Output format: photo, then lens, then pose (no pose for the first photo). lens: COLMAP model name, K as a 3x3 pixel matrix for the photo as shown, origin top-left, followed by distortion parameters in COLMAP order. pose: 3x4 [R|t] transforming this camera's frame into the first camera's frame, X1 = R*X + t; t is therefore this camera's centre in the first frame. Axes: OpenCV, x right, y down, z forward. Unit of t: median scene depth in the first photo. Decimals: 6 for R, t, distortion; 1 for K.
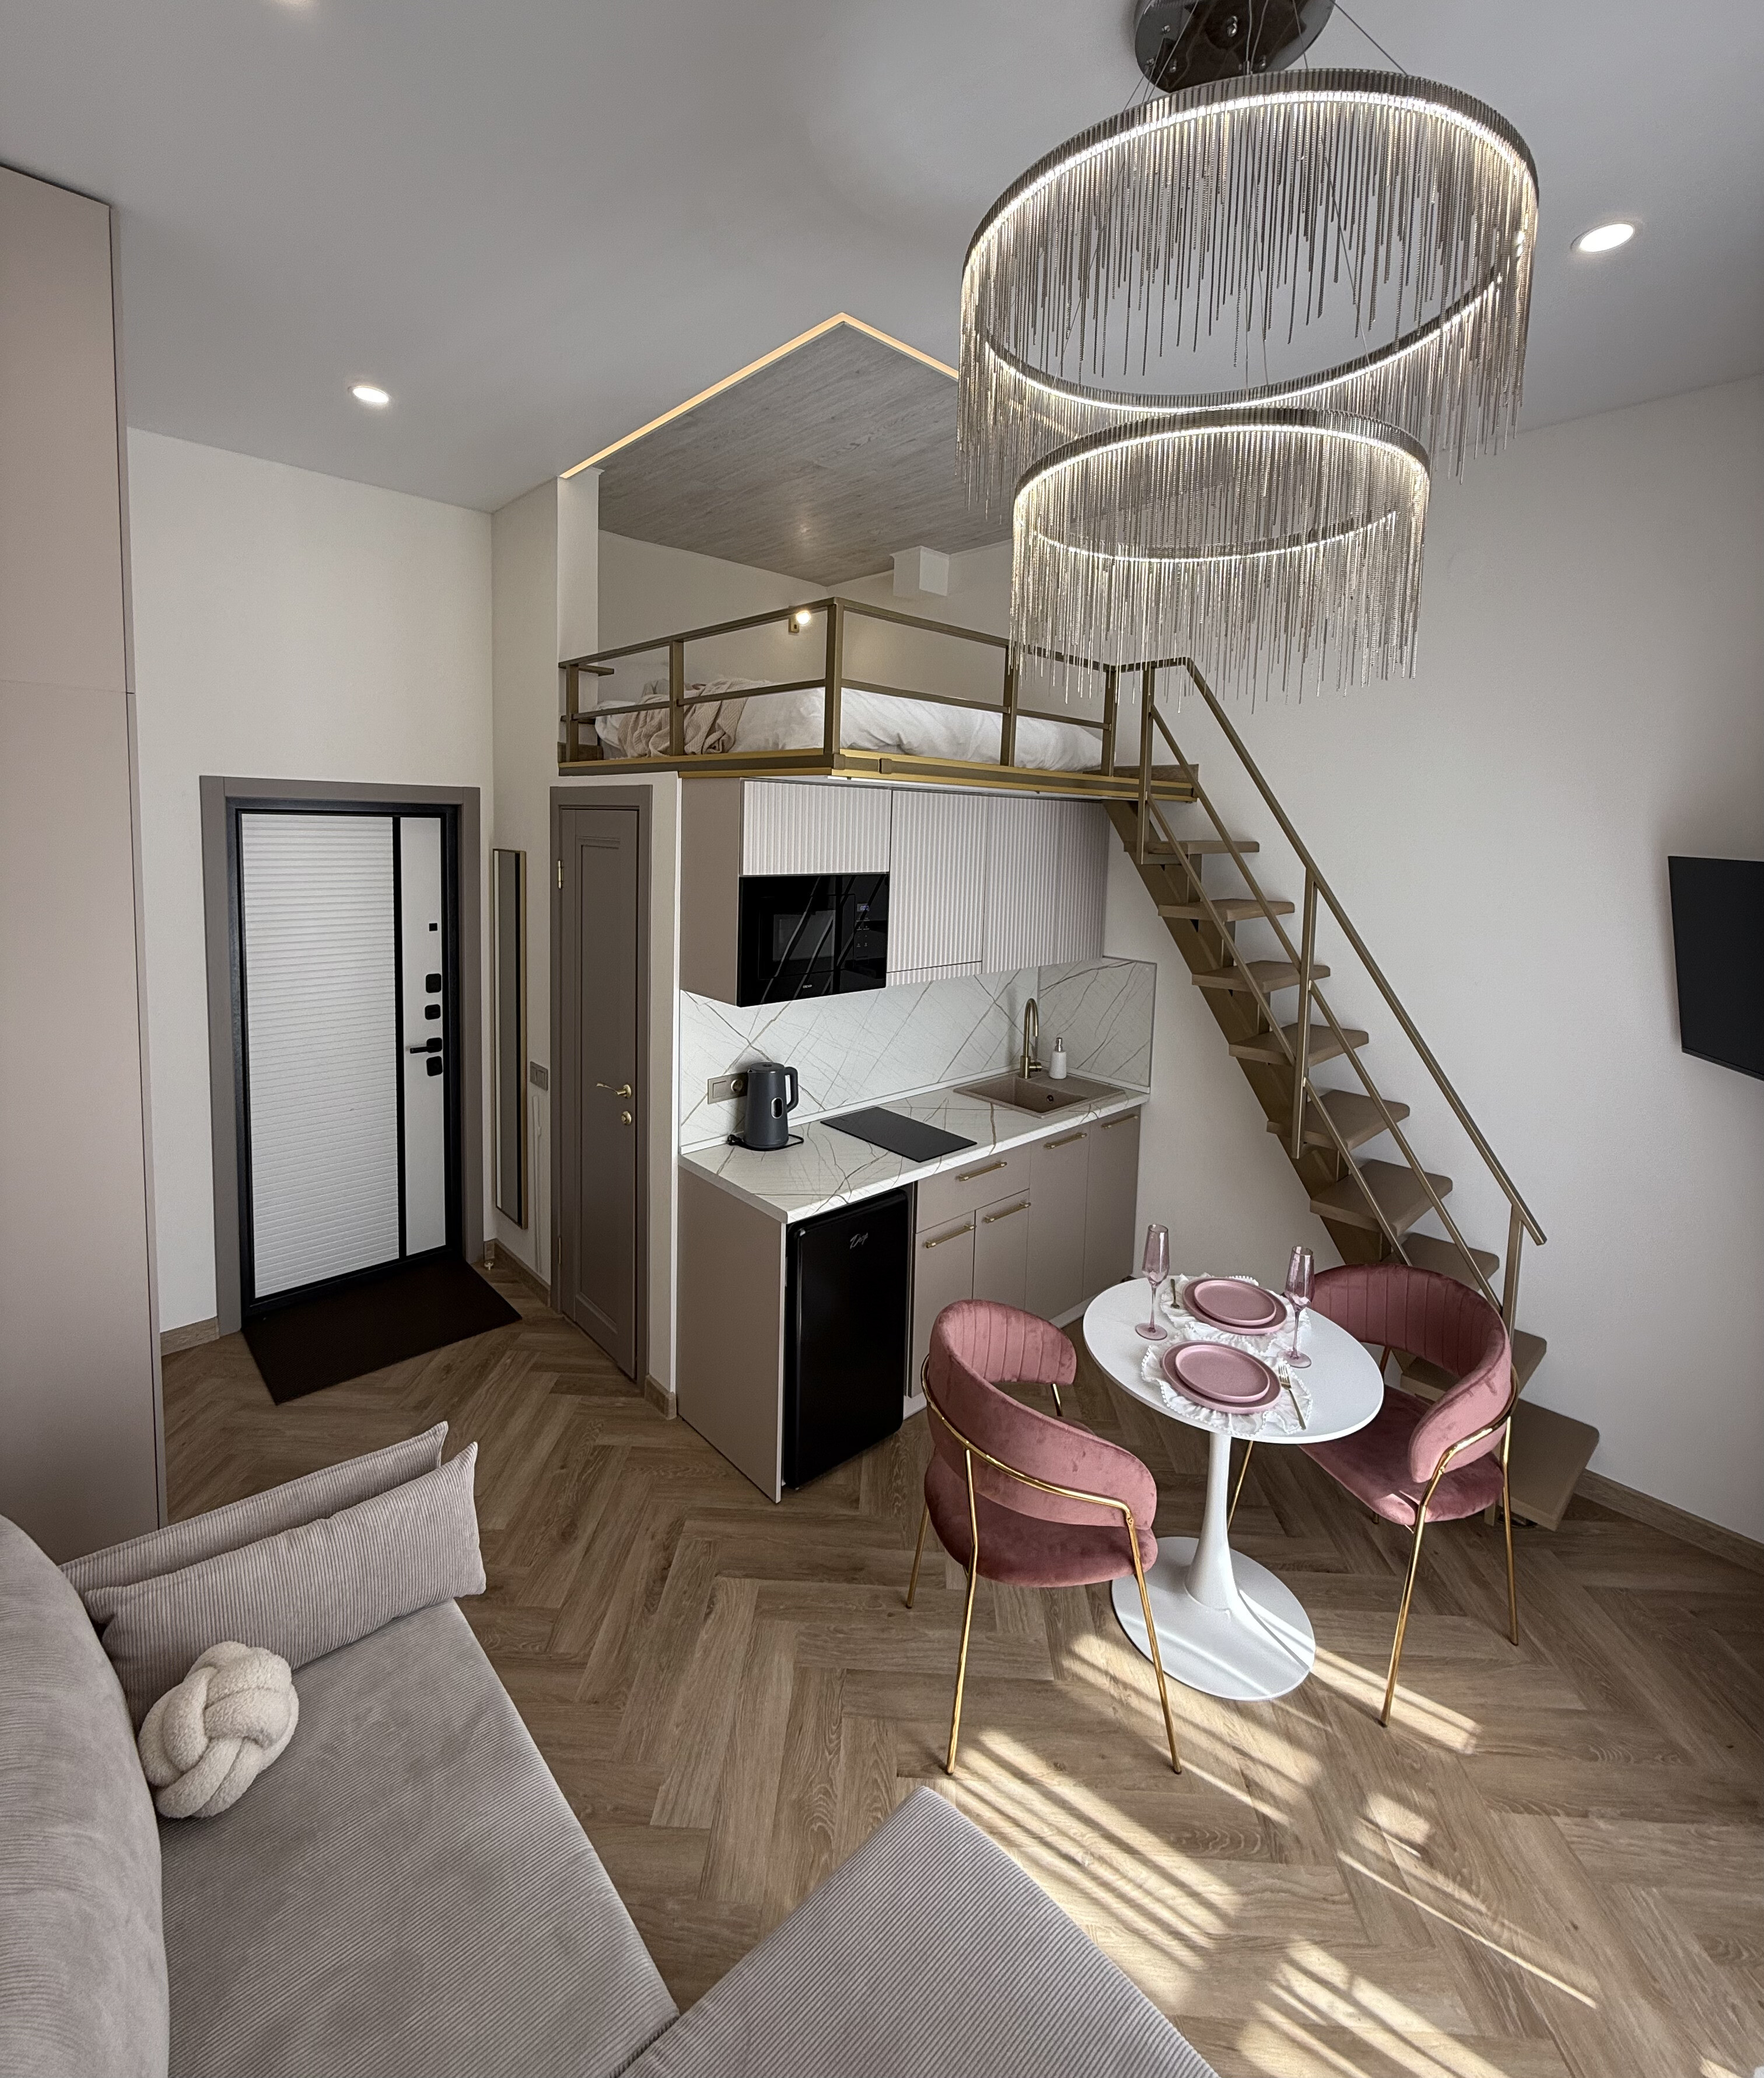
lens RADIAL K [[931.2, 0, 878.4], [0, 931.2, 902.8], [0, 0, 1]] dist [-0.000754, 0.000304]
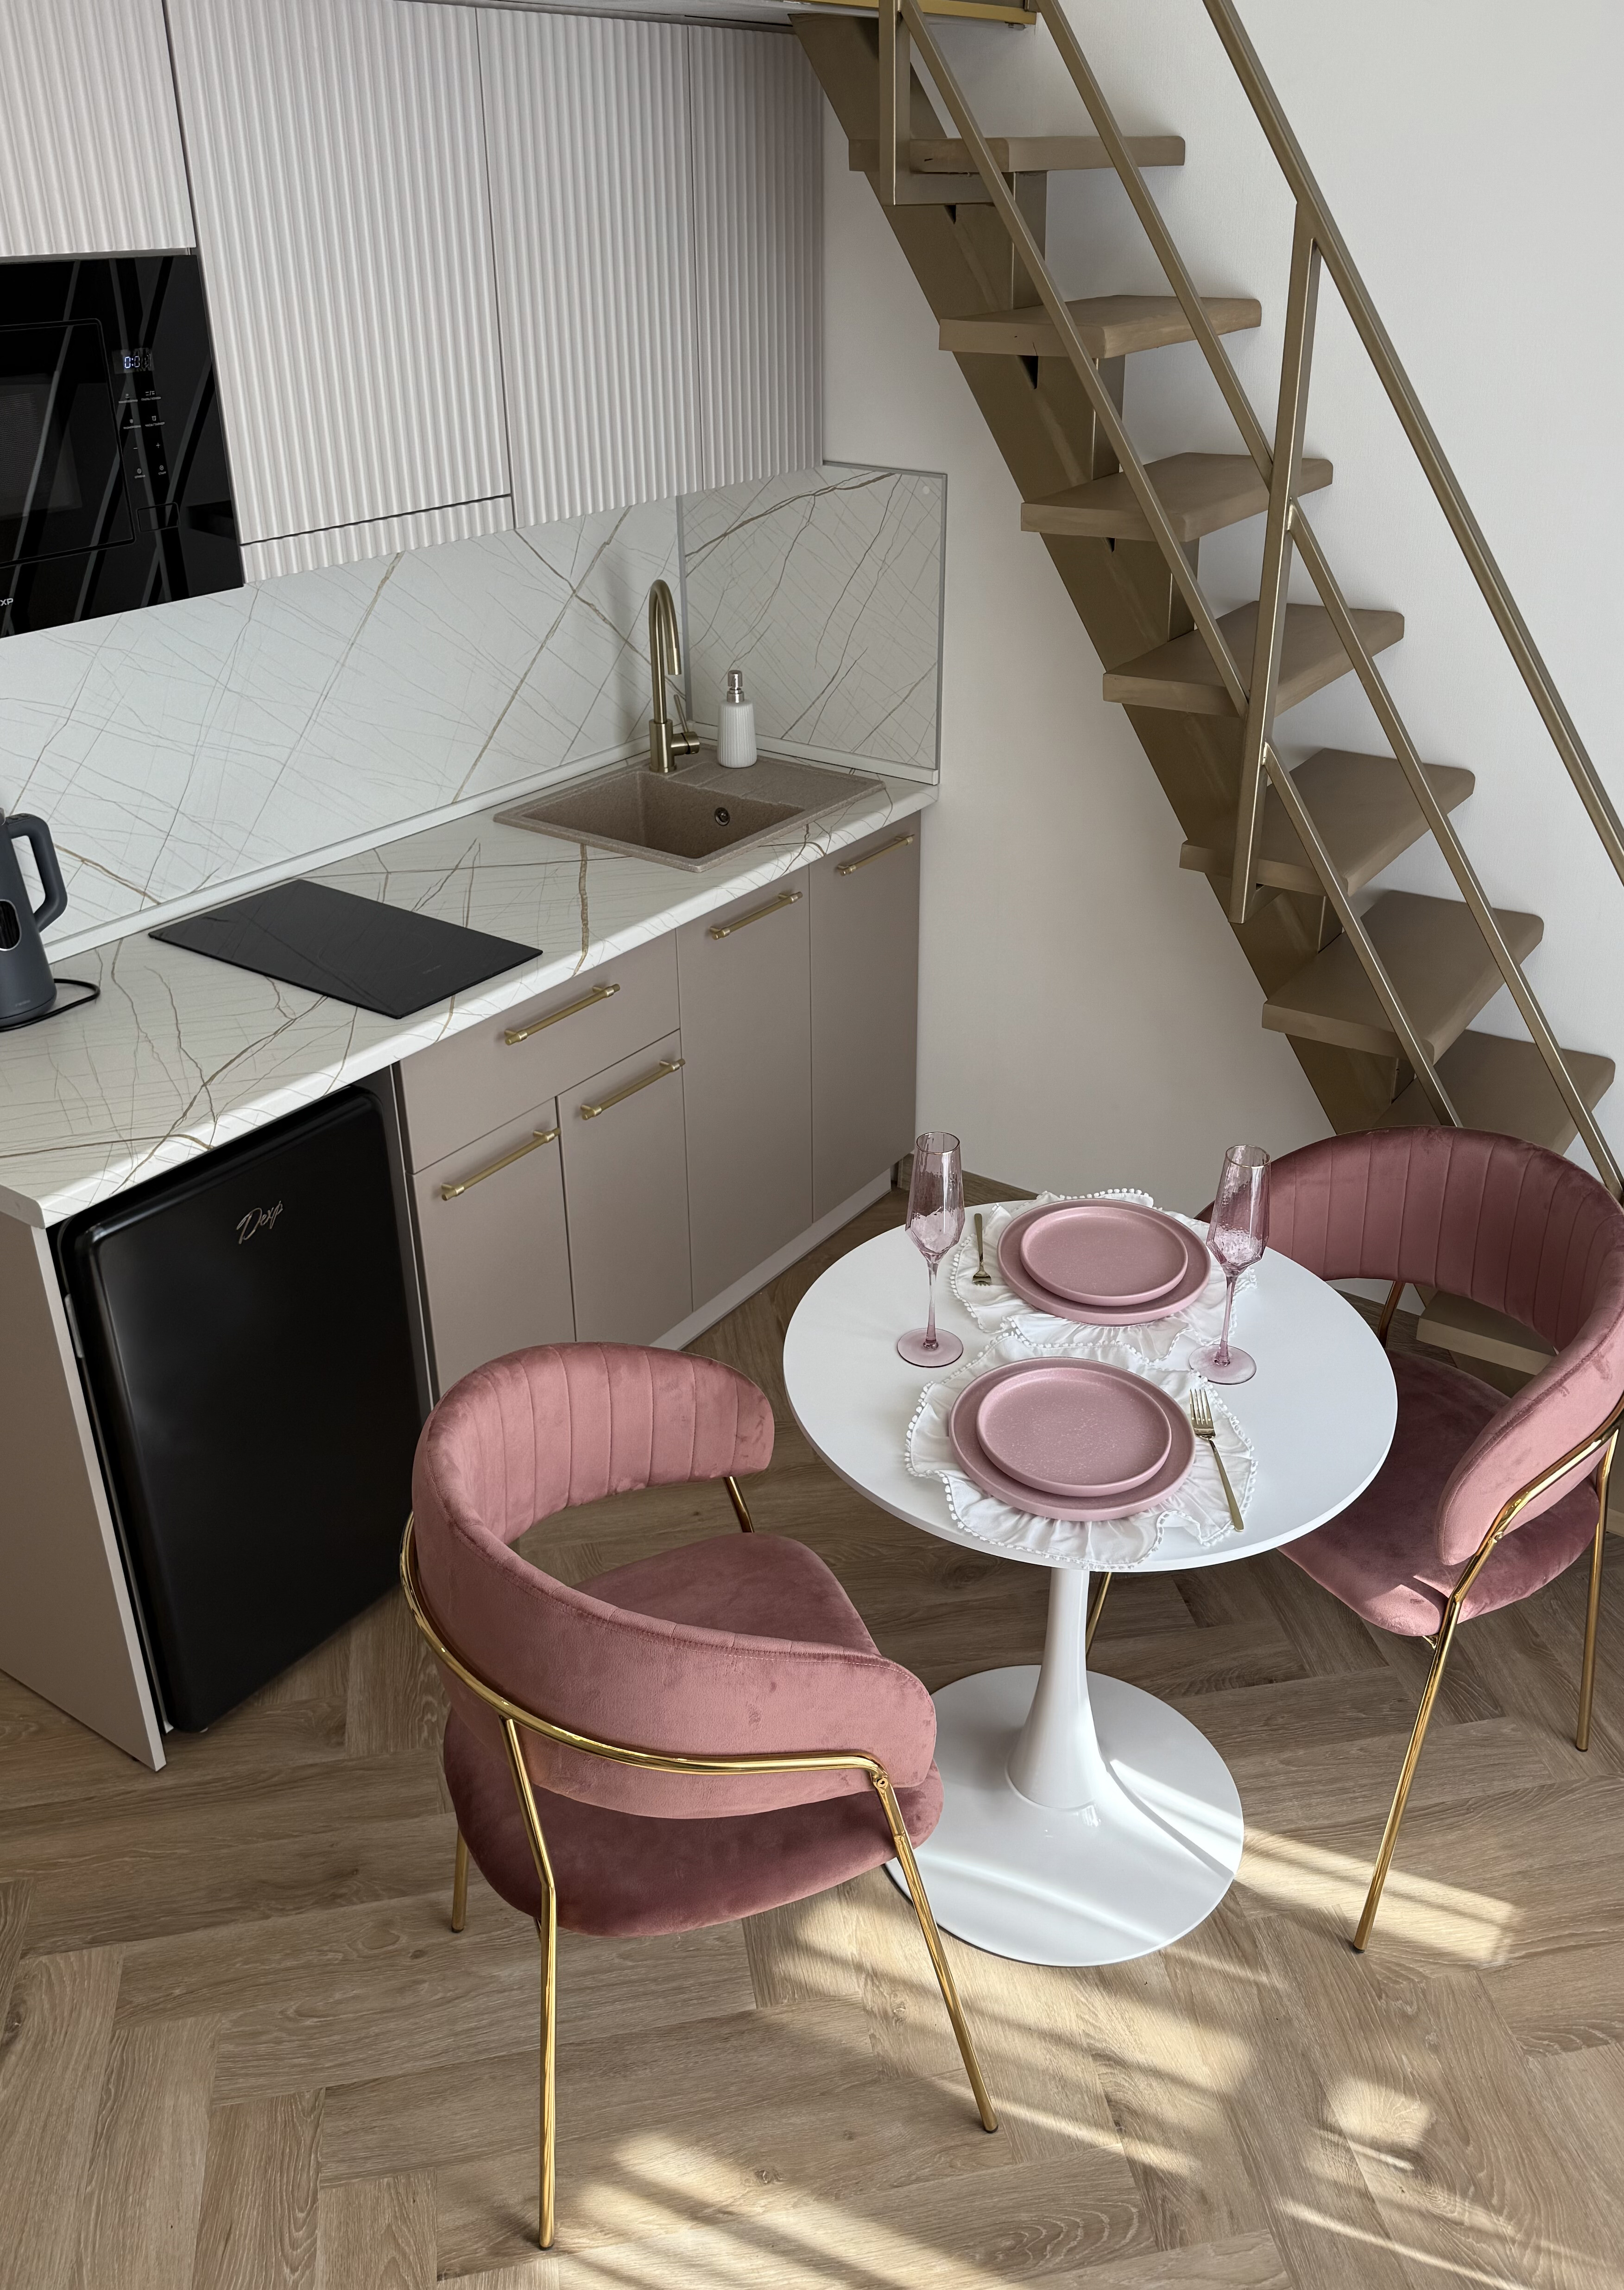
lens RADIAL K [[1853.6, 0, 870.5], [0, 1853.6, 1113.3], [0, 0, 1]] dist [0.102637, -0.161521]
pose [[0.971339, -0.125407, 0.201926, 0.096216], [0.038080, 0.920626, 0.388584, 0.002063], [-0.234630, -0.369757, 0.899015, 0.234065]]
